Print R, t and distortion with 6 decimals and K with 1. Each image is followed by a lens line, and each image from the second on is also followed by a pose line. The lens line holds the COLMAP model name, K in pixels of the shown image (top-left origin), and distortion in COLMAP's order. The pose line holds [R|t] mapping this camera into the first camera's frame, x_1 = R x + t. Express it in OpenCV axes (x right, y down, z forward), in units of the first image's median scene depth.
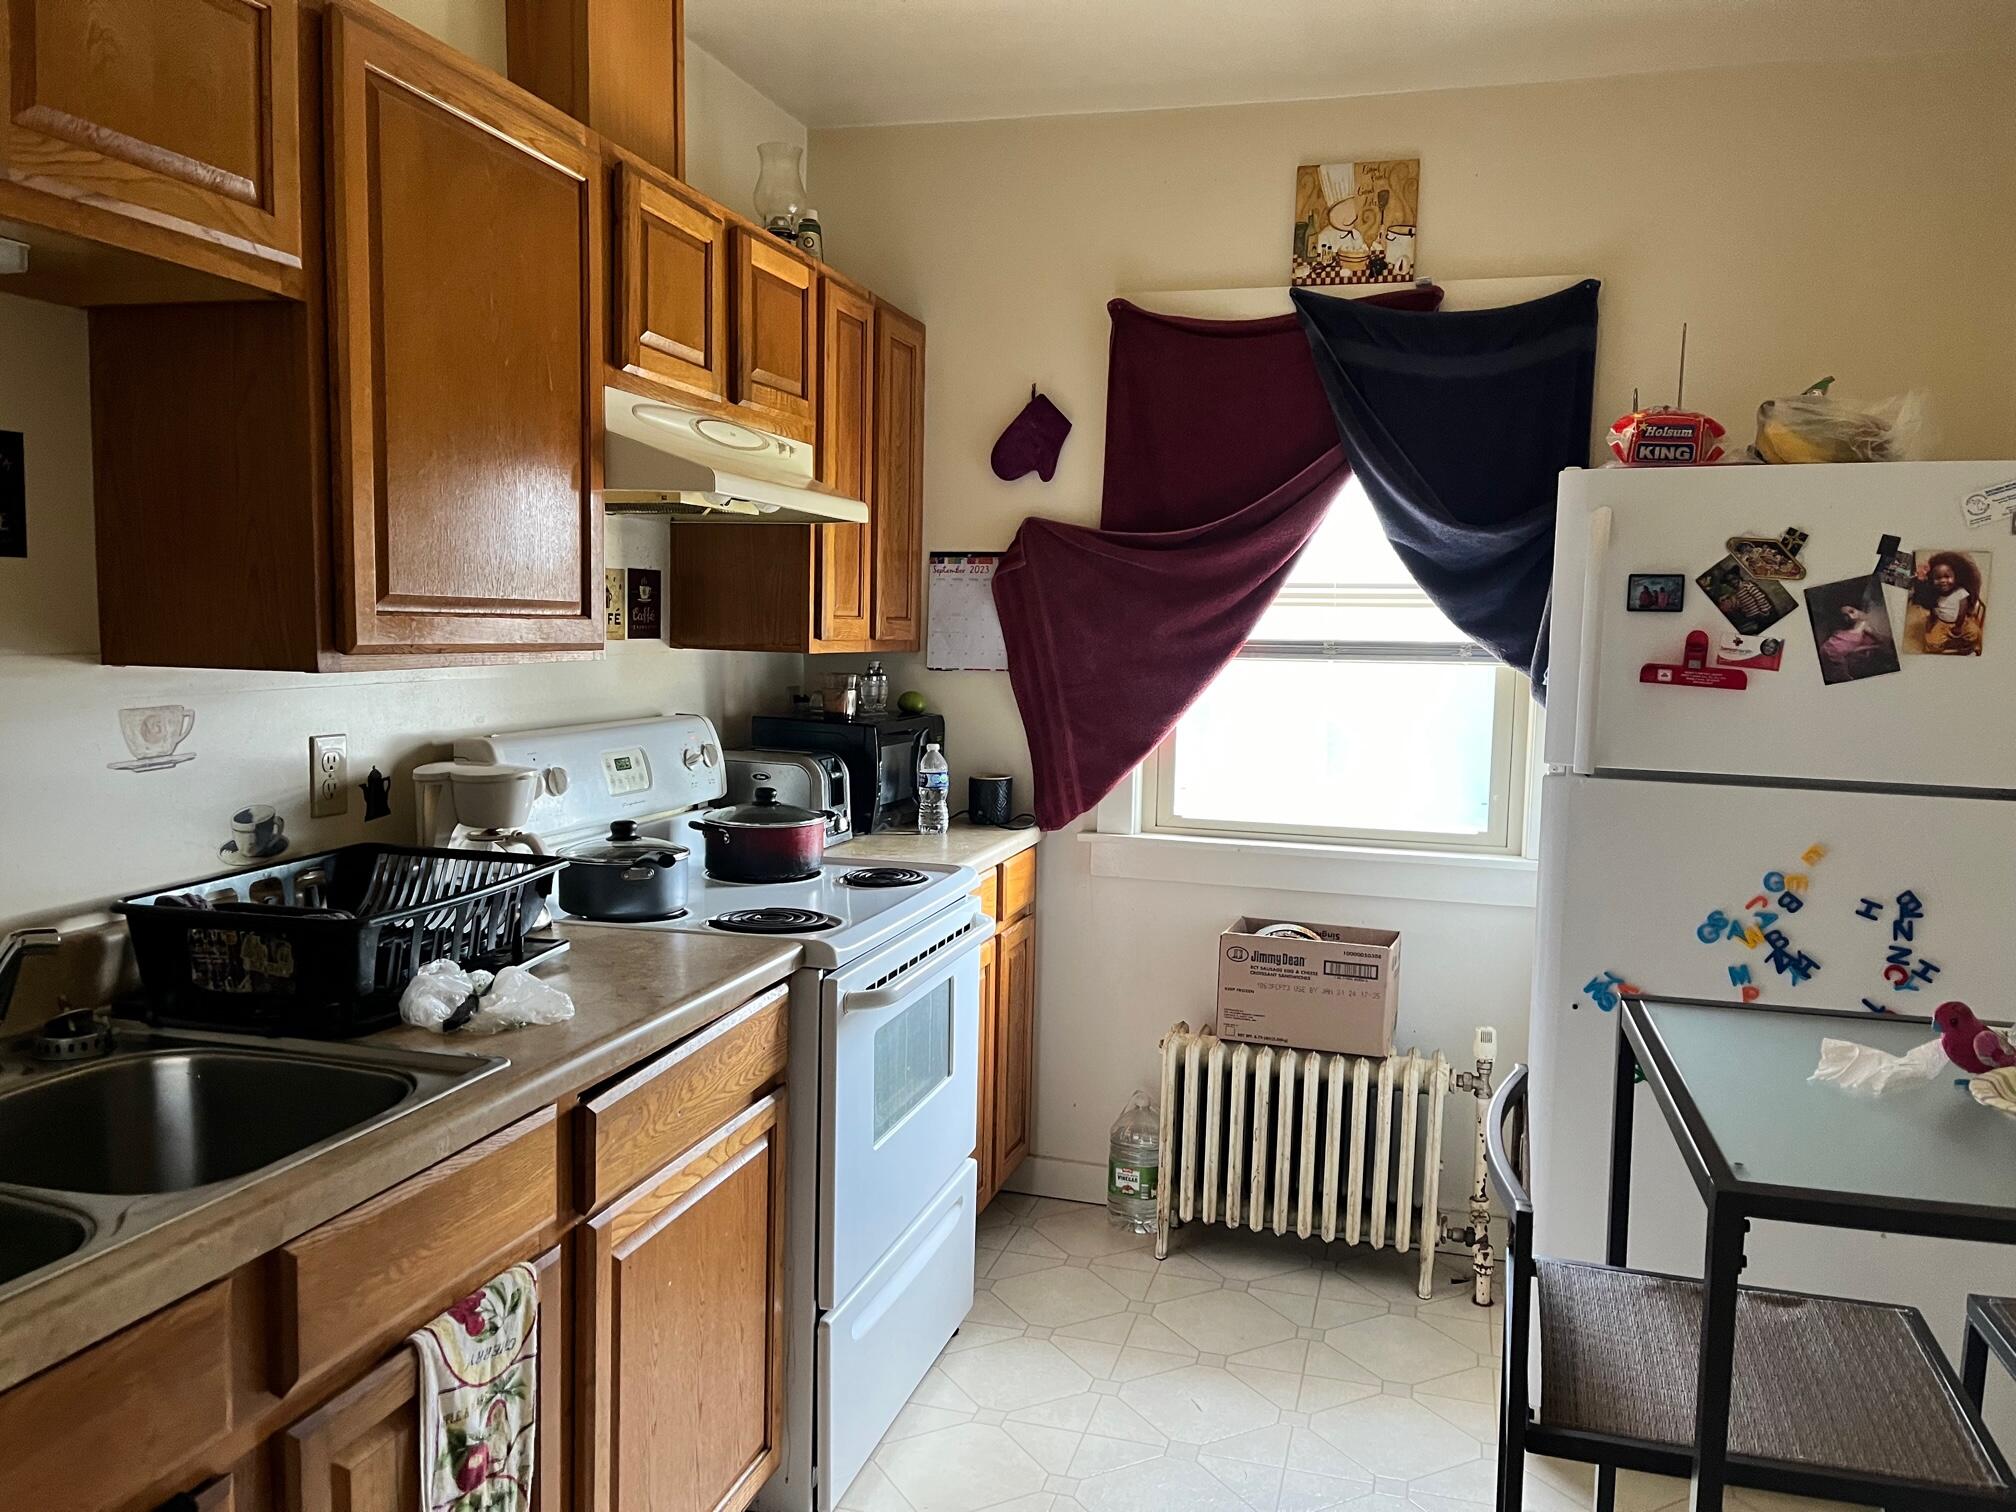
lens RADIAL K [[1535.5, 0, 1001.4], [0, 1535.5, 762.2], [0, 0, 1]] dist [0.074710, -0.101022]
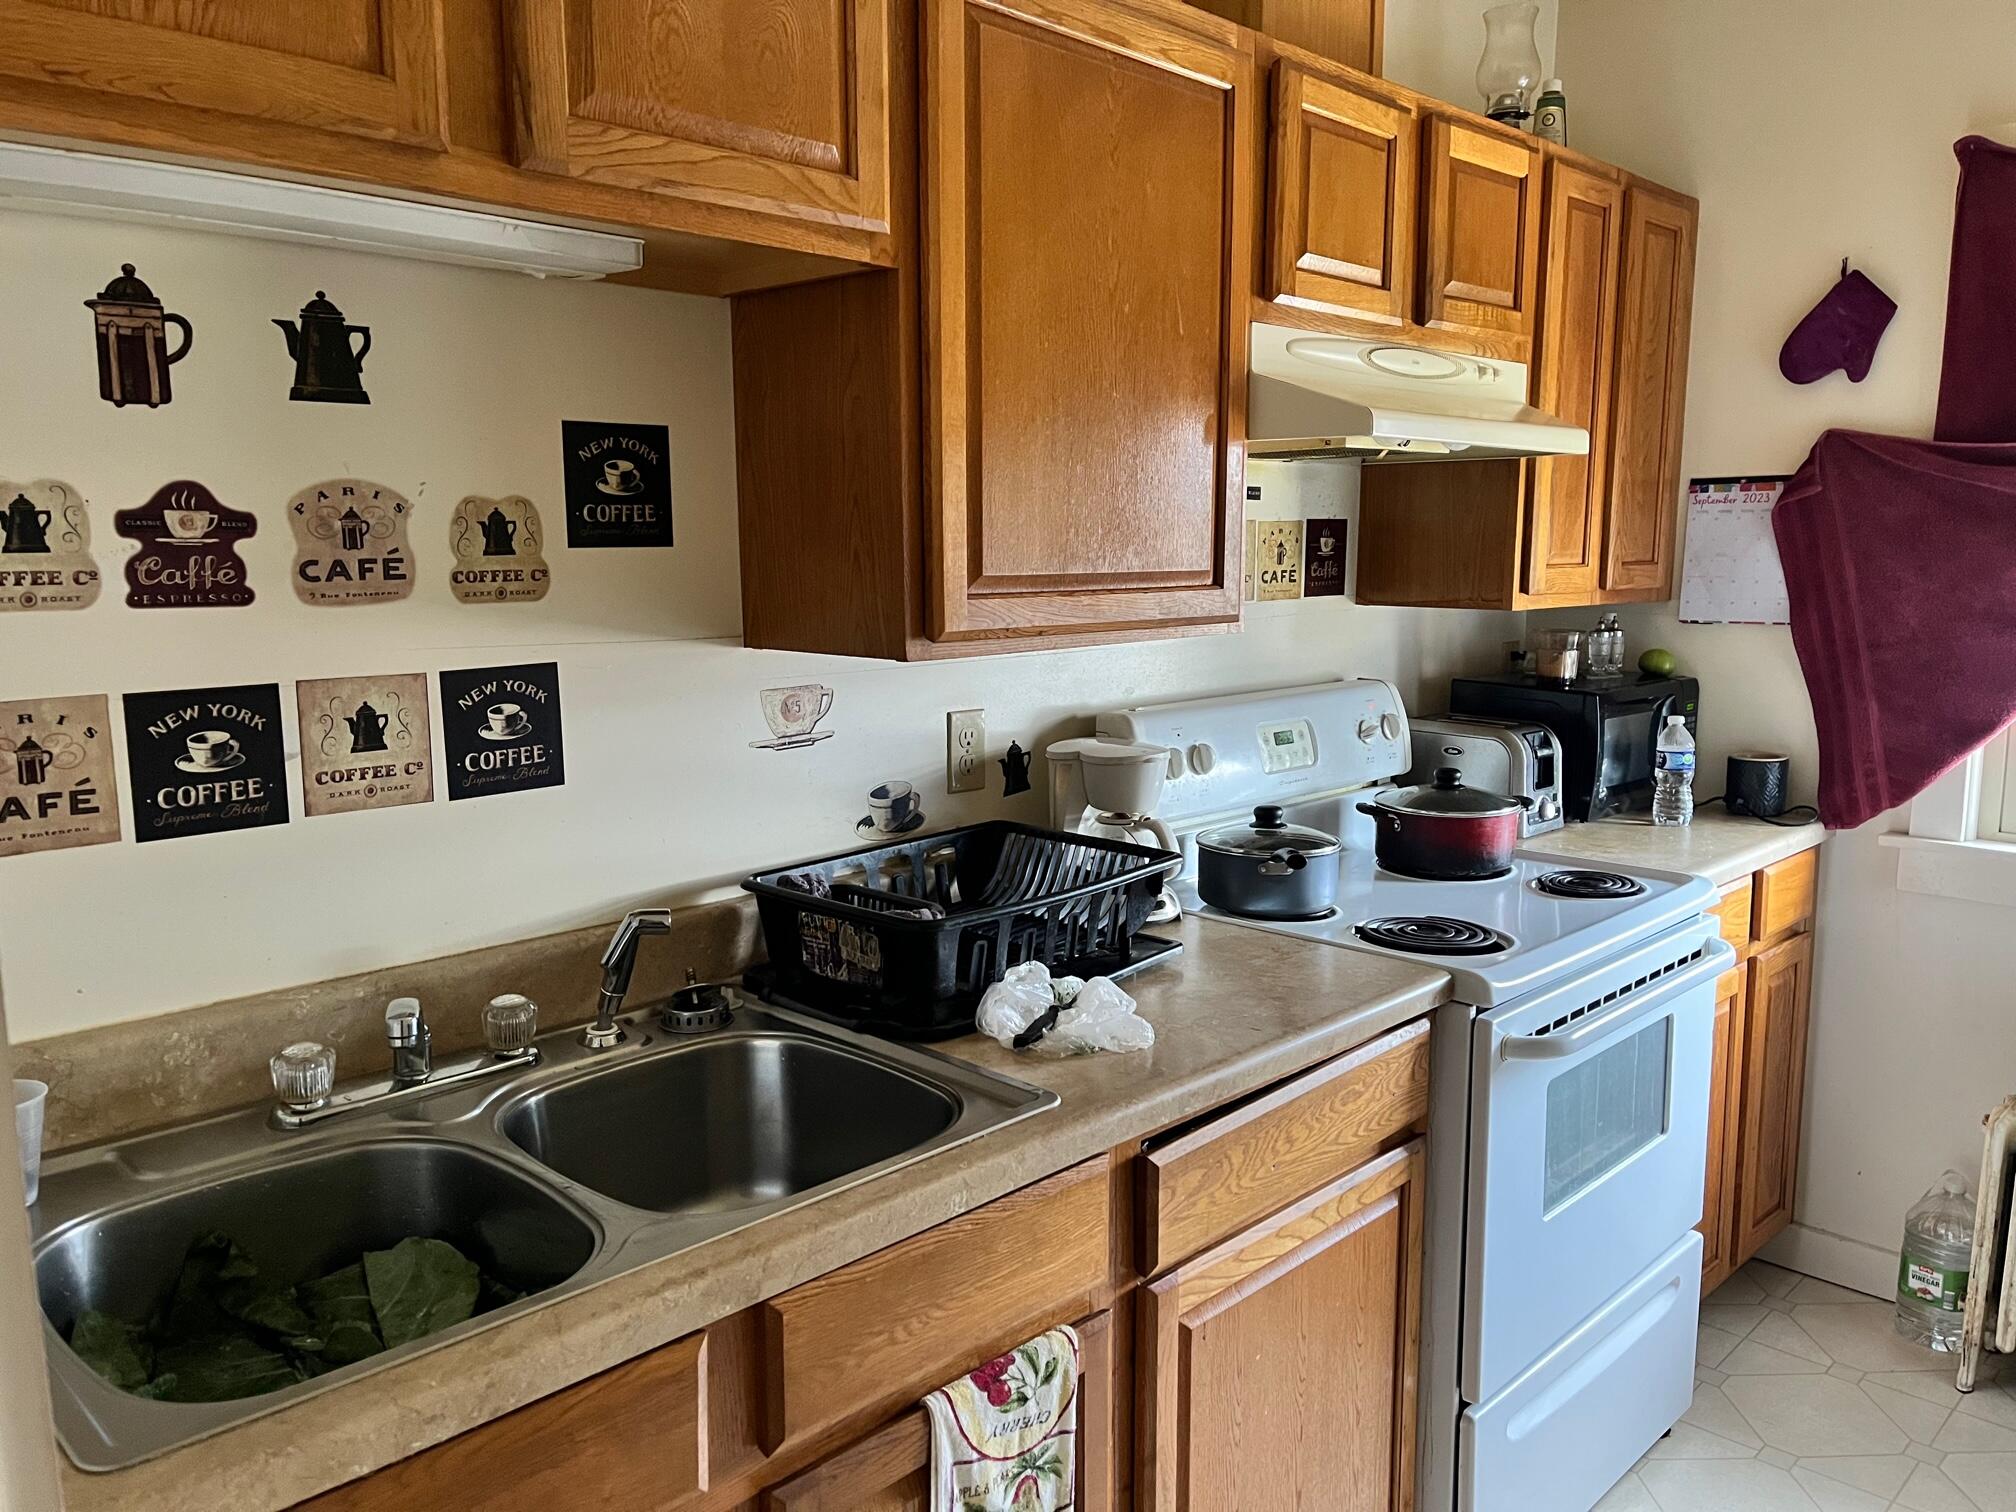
lens RADIAL K [[1535.5, 0, 1012.0], [0, 1535.5, 758.3], [0, 0, 1]] dist [0.074710, -0.101022]
pose [[0.879988, 0.044812, -0.472878, 0.054514], [-0.022397, 0.998347, 0.052928, -0.038831], [0.474468, -0.035985, 0.879537, 0.151552]]
